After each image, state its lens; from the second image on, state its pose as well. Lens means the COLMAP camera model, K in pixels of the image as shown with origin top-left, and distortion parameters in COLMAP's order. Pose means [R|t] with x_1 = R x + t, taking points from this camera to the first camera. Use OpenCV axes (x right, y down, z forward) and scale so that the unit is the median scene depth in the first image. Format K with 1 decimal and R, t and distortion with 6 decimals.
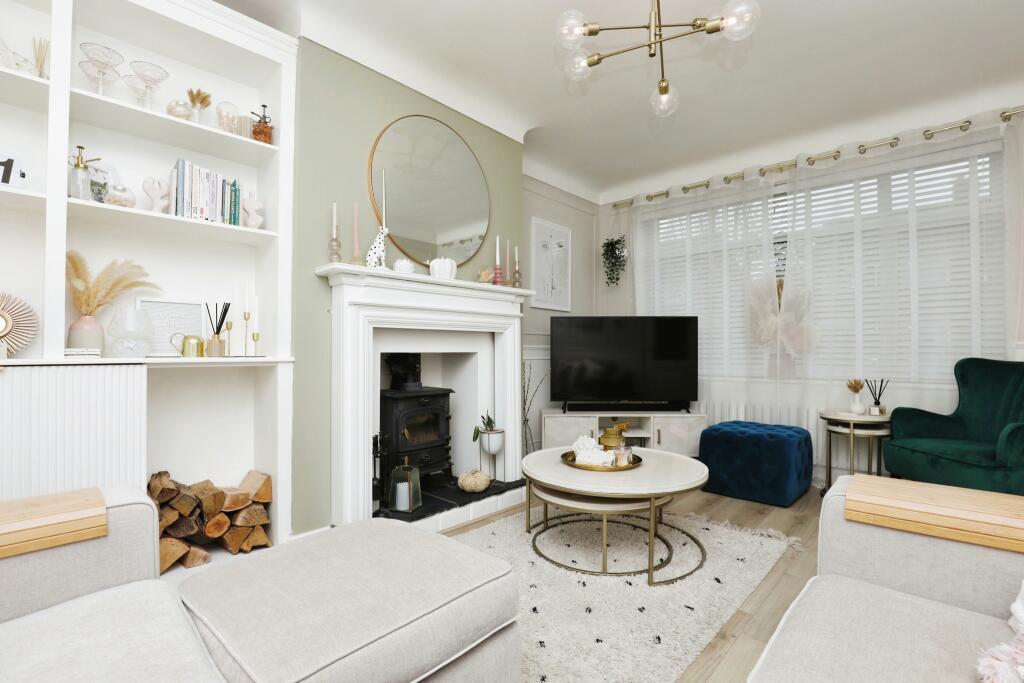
lens RADIAL K [[473.5, 0, 512.5], [0, 473.5, 346.3], [0, 0, 1]] dist [-0.038976, -0.000153]
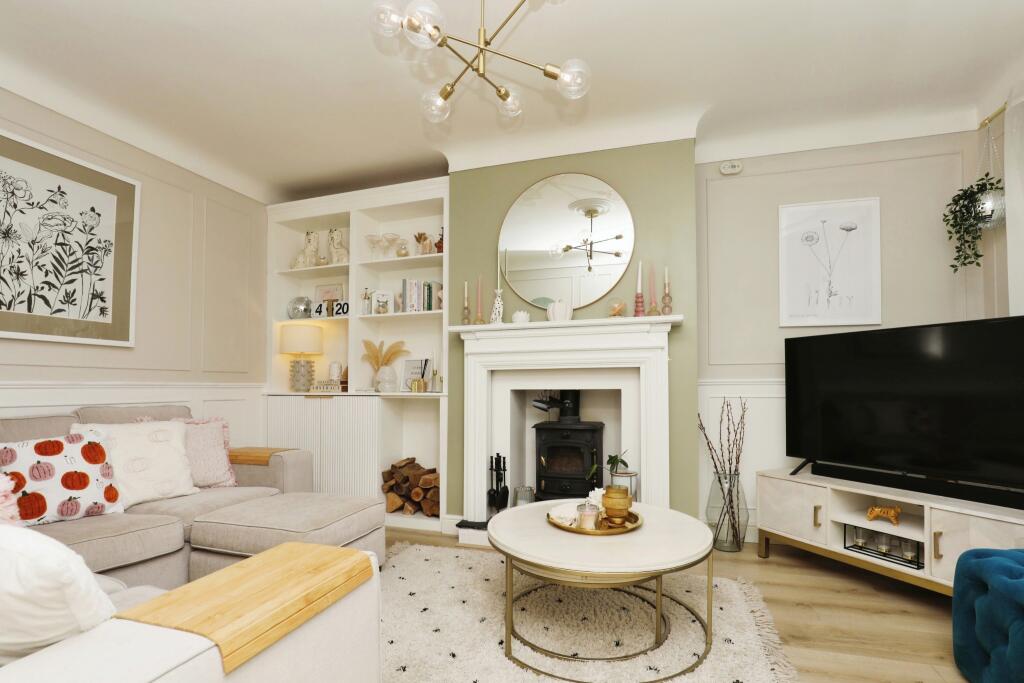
lens RADIAL K [[476.0, 0, 508.3], [0, 476.0, 372.5], [0, 0, 1]] dist [-0.003500, -0.000581]
pose [[0.423529, -0.028957, -0.905419, 0.937058], [0.016858, 0.999568, -0.024083, -0.002030], [0.905725, -0.005064, 0.423835, 0.512131]]
